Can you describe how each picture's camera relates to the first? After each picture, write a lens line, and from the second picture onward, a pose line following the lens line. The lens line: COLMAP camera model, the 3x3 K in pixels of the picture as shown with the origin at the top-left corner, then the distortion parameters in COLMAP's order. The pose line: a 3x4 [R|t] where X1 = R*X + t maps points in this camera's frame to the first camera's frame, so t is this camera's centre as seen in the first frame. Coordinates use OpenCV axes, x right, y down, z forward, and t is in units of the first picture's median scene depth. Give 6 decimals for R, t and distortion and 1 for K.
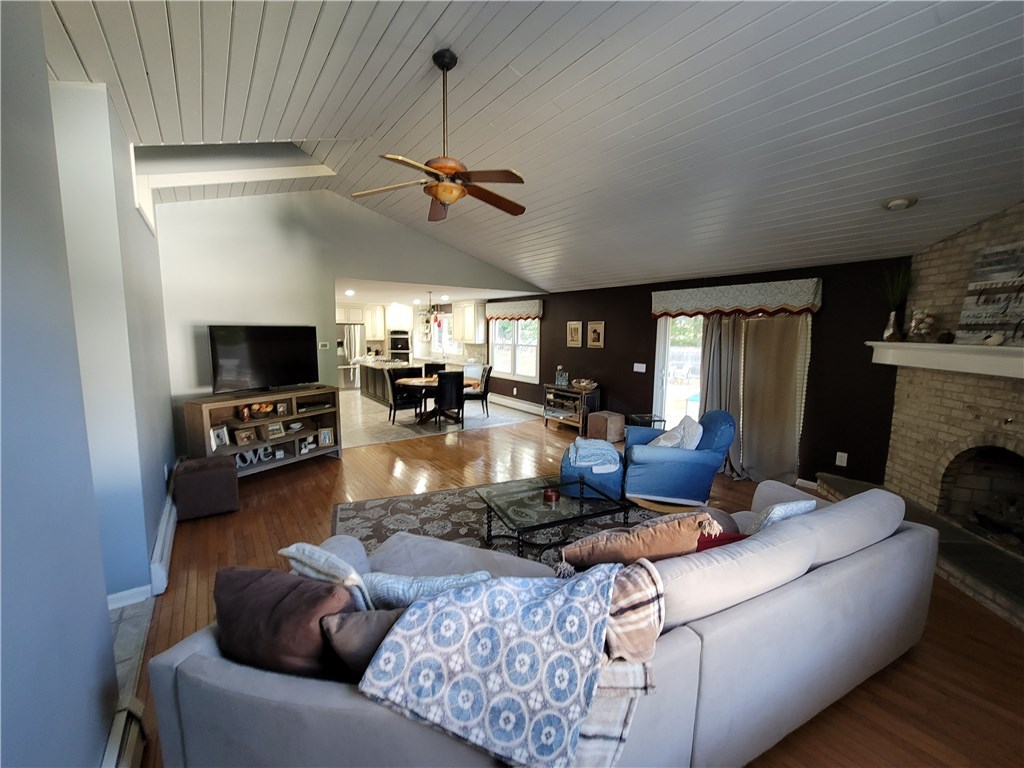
lens RADIAL K [[421.0, 0, 516.8], [0, 421.0, 383.4], [0, 0, 1]] dist [-0.002395, 0.000467]
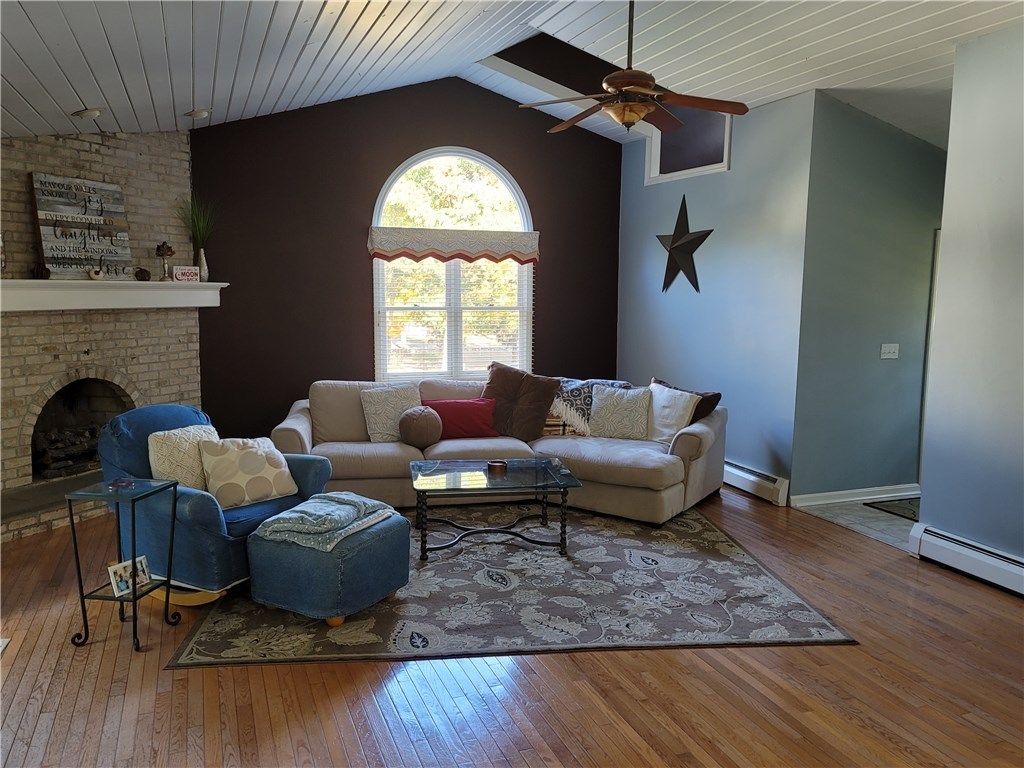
lens RADIAL K [[805.5, 0, 512.0], [0, 805.5, 384.0], [0, 0, 1]] dist [0.059214, -0.007200]
pose [[-0.966625, -0.053777, 0.250487, -0.328445], [0.010684, 0.968409, 0.249137, -0.288767], [-0.255972, 0.243499, -0.935514, 2.323828]]
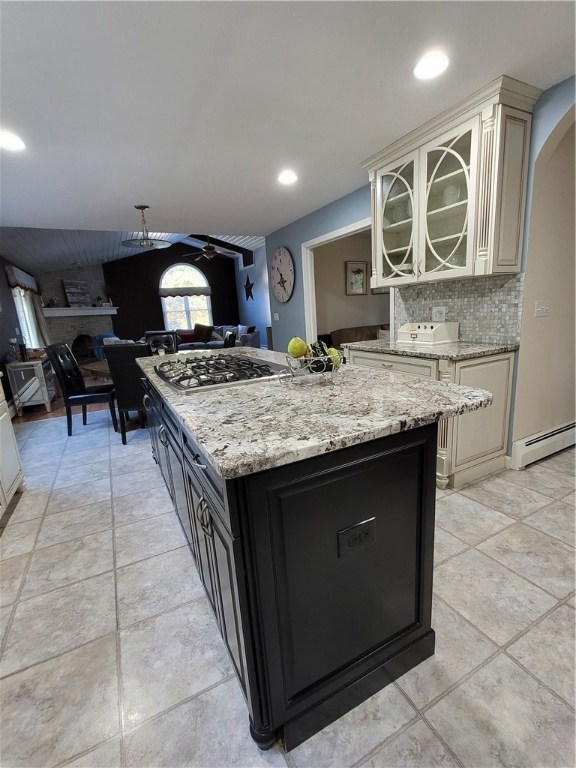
lens RADIAL K [[348.0, 0, 288.0], [0, 348.0, 384.0], [0, 0, 1]] dist [-0.000407, 0.000142]
pose [[-0.986951, 0.013940, 0.160418, -1.097031], [0.067511, 0.940278, 0.333646, -0.320579], [-0.146186, 0.340122, -0.928949, 3.435028]]
